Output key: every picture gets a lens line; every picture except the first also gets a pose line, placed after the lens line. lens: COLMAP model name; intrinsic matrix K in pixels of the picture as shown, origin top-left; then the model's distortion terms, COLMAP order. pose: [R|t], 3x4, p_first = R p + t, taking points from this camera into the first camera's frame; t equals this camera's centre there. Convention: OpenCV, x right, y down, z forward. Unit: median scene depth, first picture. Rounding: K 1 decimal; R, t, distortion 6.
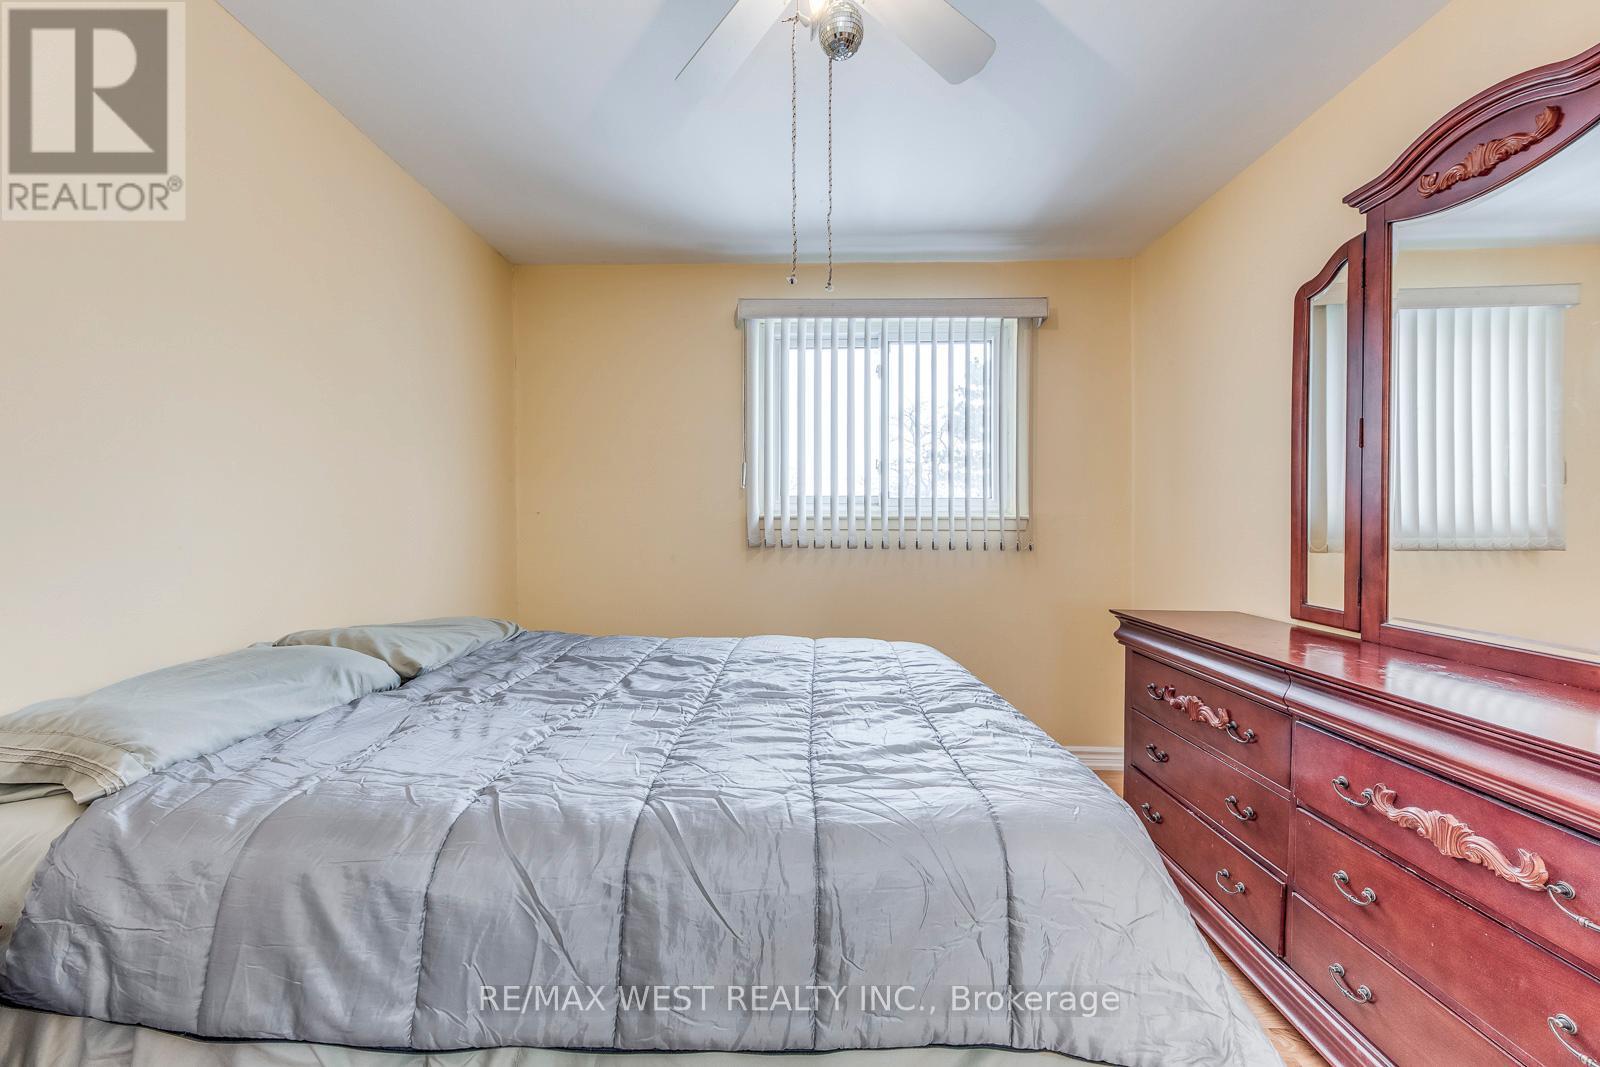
lens RADIAL K [[587.7, 0, 800.2], [0, 587.7, 526.6], [0, 0, 1]] dist [0.011487, -0.005471]
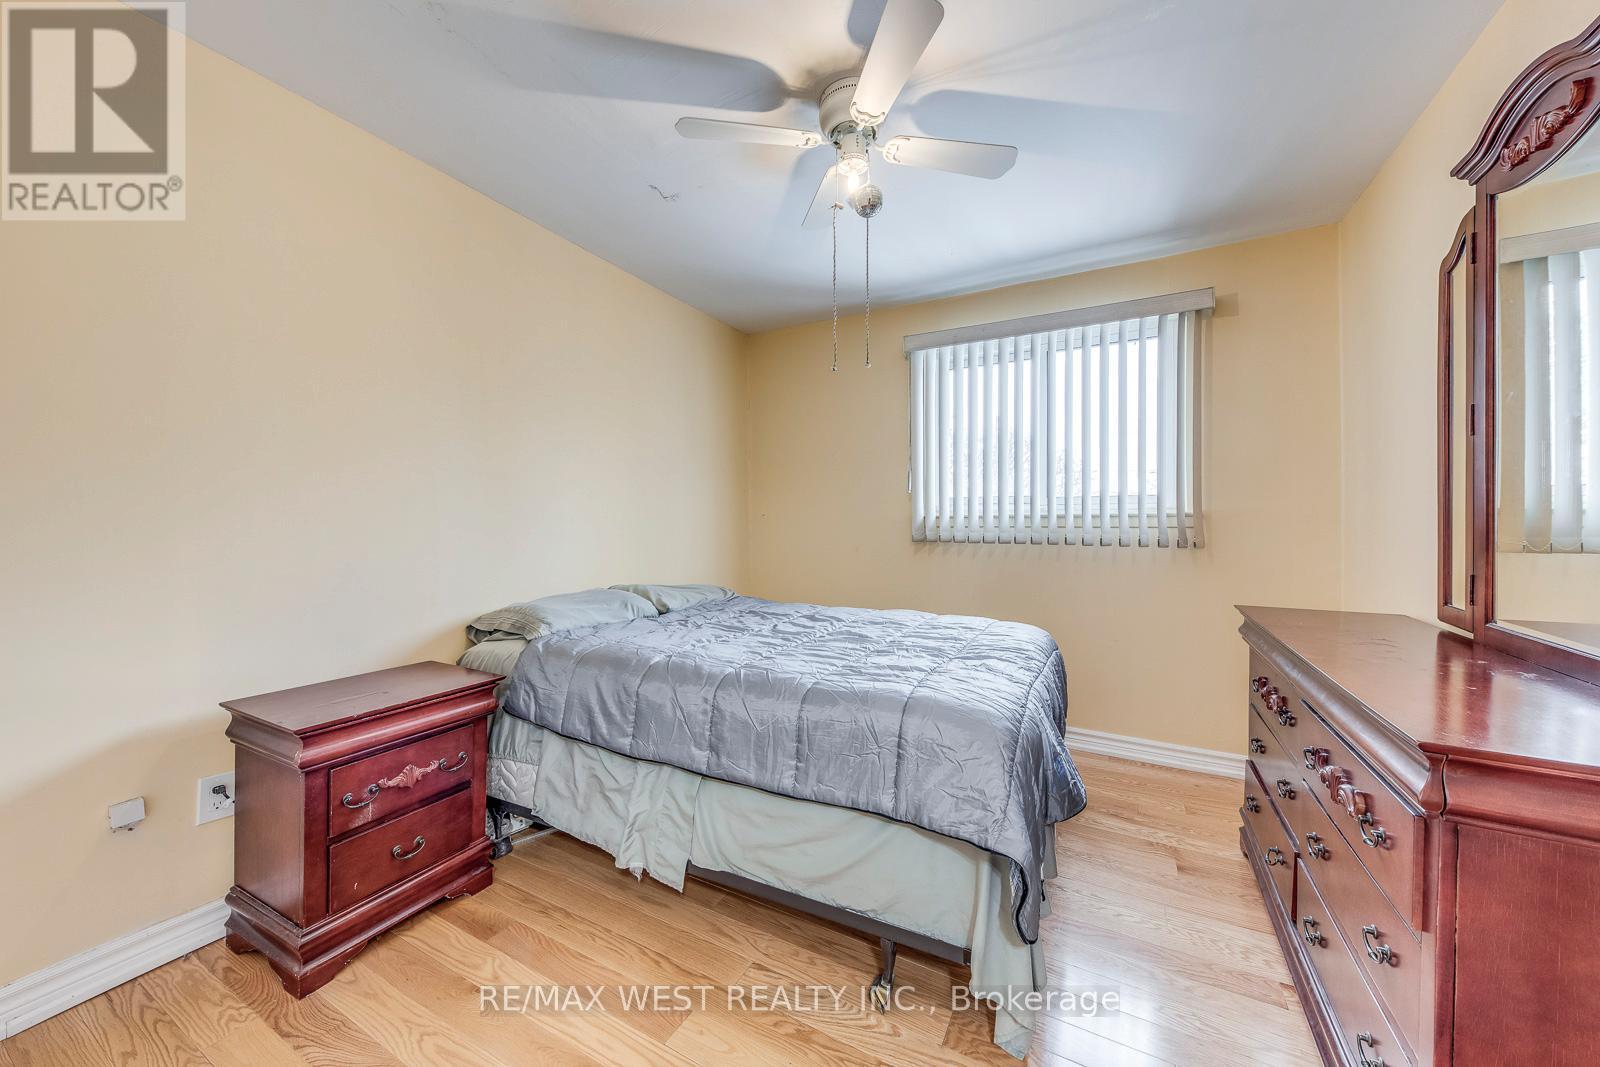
lens RADIAL K [[599.3, 0, 790.3], [0, 599.3, 526.5], [0, 0, 1]] dist [0.014969, -0.006352]
pose [[0.887194, -0.003398, -0.461385, 0.458448], [0.003220, 0.999994, -0.001173, 0.008276], [0.461386, -0.000445, 0.887199, -0.363798]]
